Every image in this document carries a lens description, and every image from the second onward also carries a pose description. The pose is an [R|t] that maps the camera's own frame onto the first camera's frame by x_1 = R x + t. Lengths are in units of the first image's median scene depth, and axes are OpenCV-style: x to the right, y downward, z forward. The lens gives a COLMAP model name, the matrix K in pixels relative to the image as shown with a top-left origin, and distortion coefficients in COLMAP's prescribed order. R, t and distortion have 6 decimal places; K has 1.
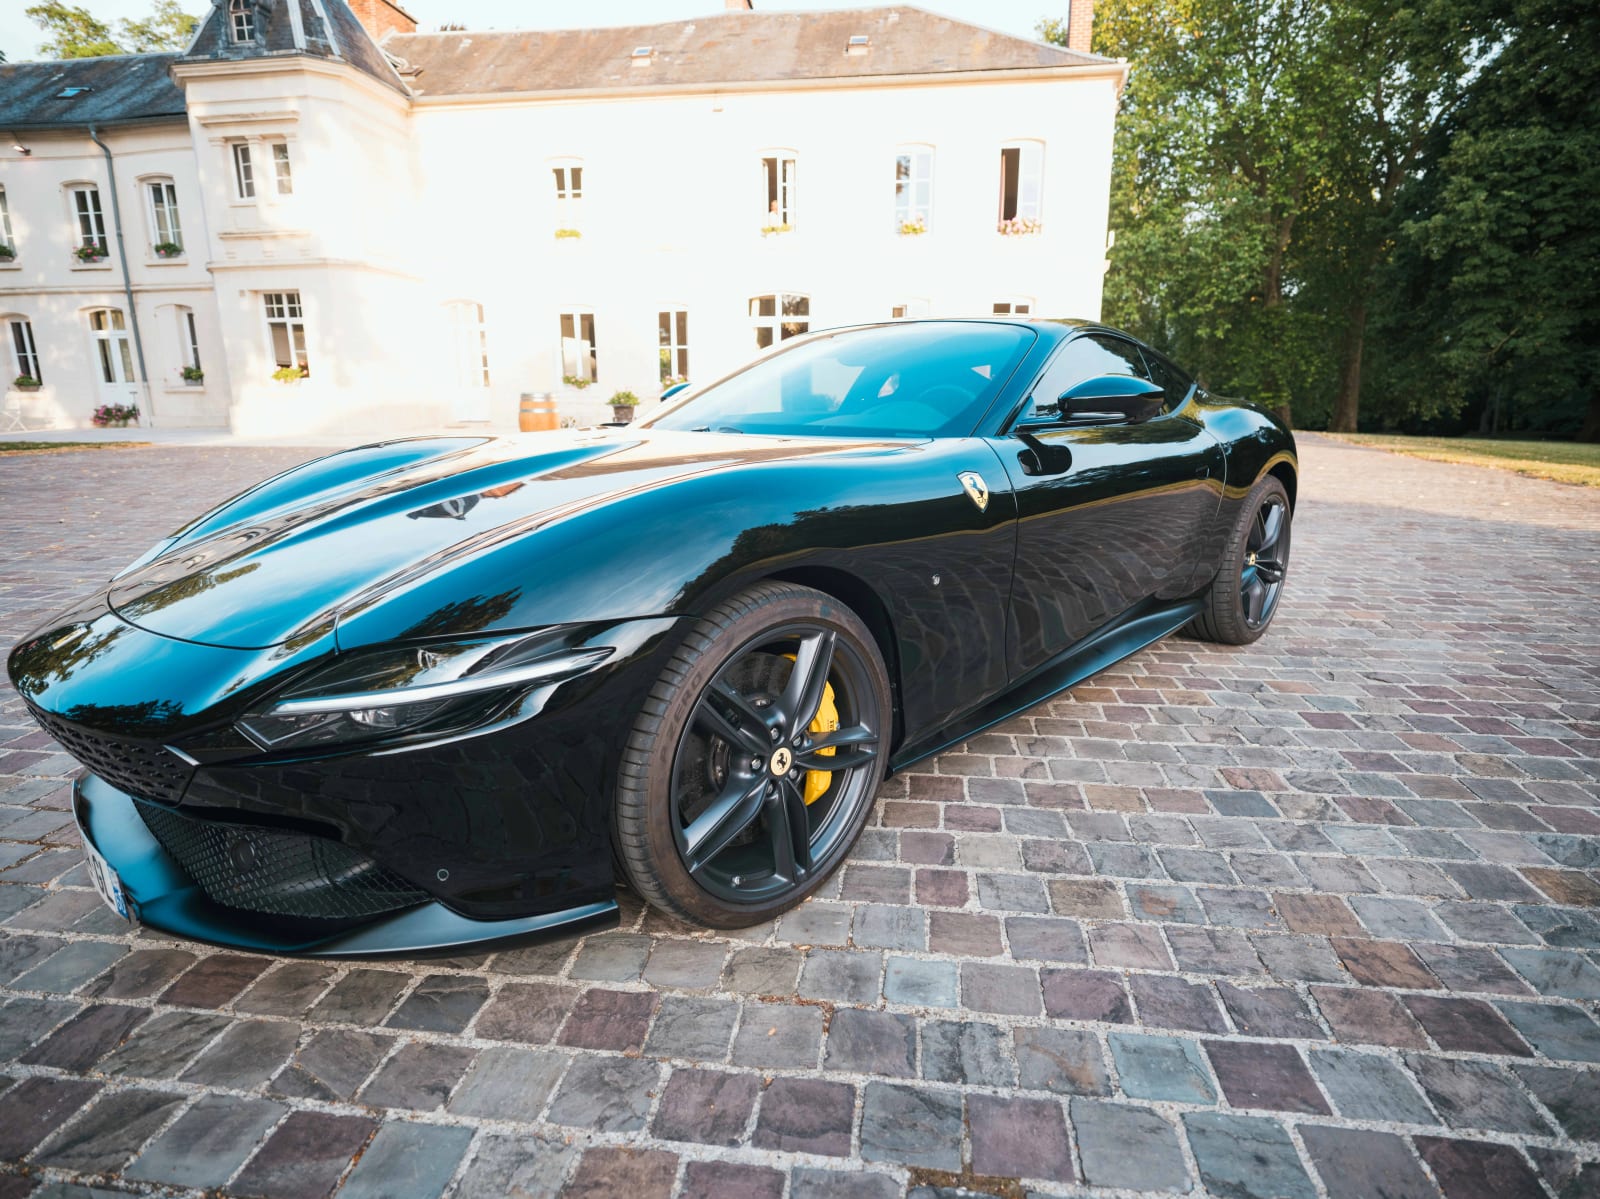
lens RADIAL K [[865.1, 0, 800.7], [0, 865.1, 597.4], [0, 0, 1]] dist [-0.000498, -0.001814]
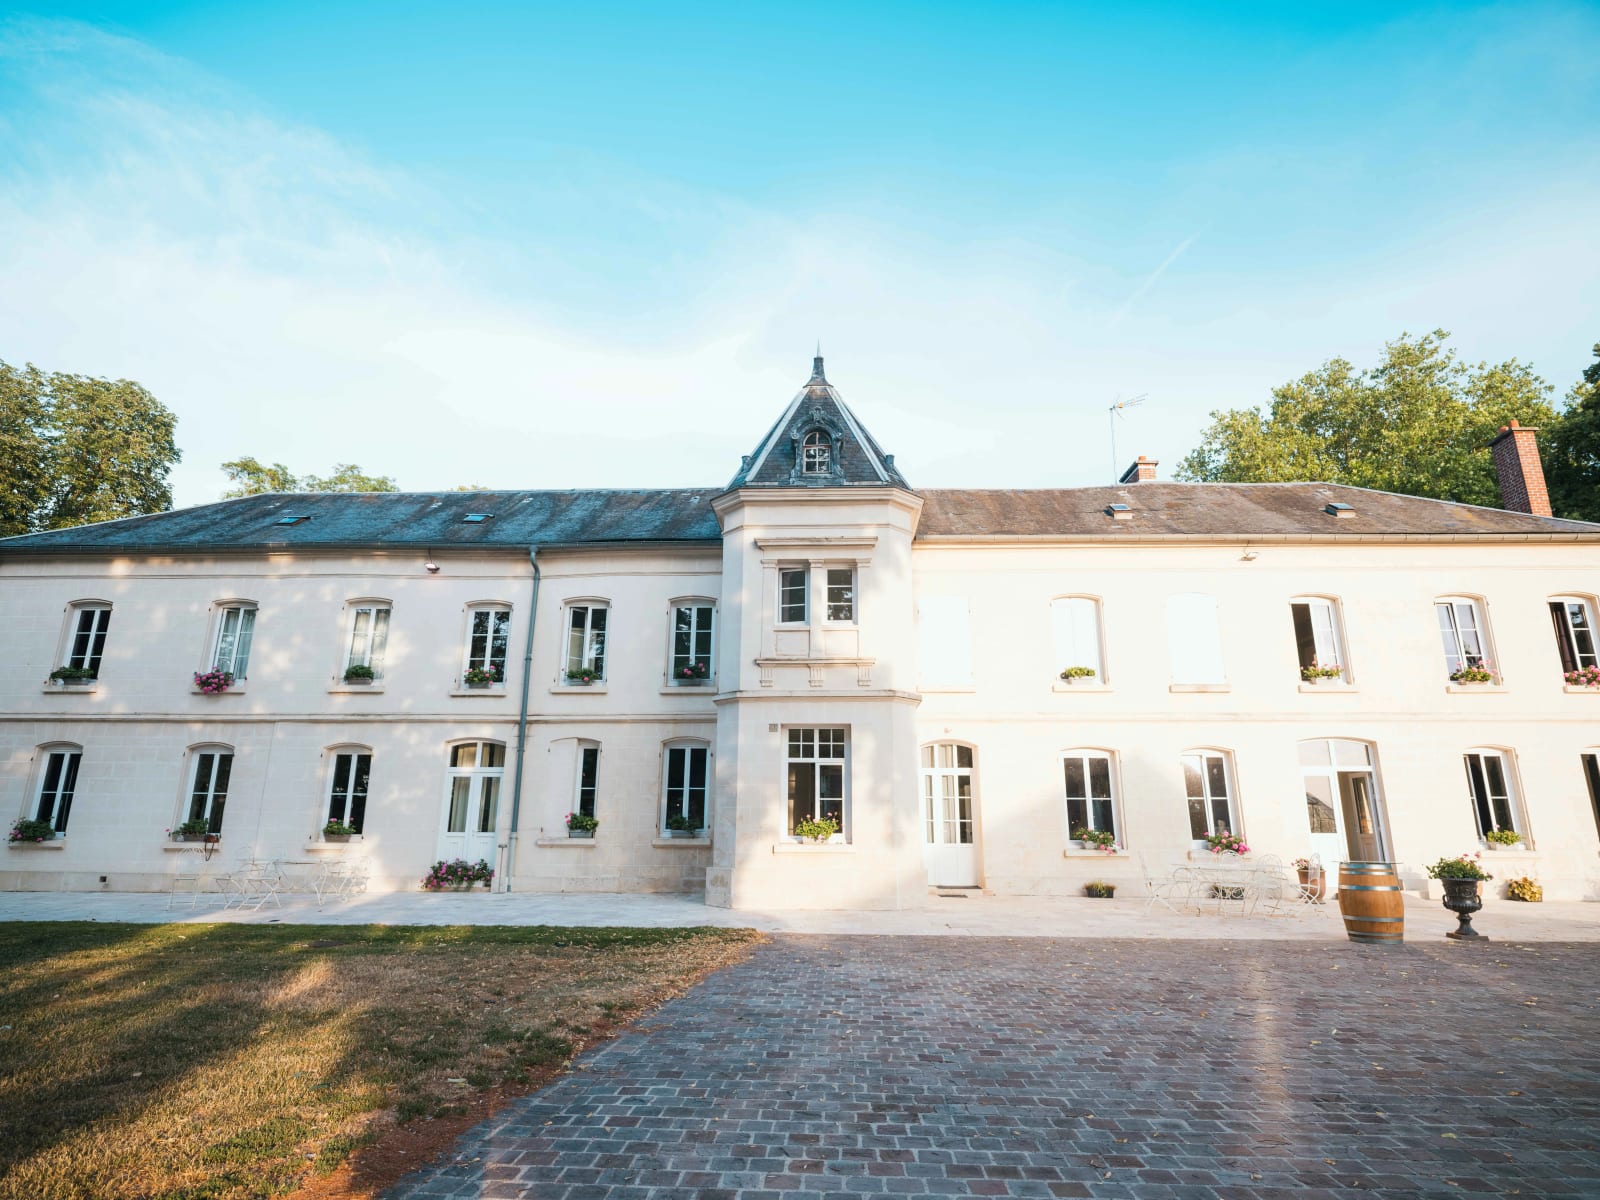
lens RADIAL K [[865.1, 0, 800.7], [0, 865.1, 597.9], [0, 0, 1]] dist [-0.000498, -0.001814]
pose [[0.995714, 0.035595, 0.085361, -0.594773], [0.009663, 0.877875, -0.478792, -0.060360], [-0.091979, 0.477565, 0.873769, 0.198873]]
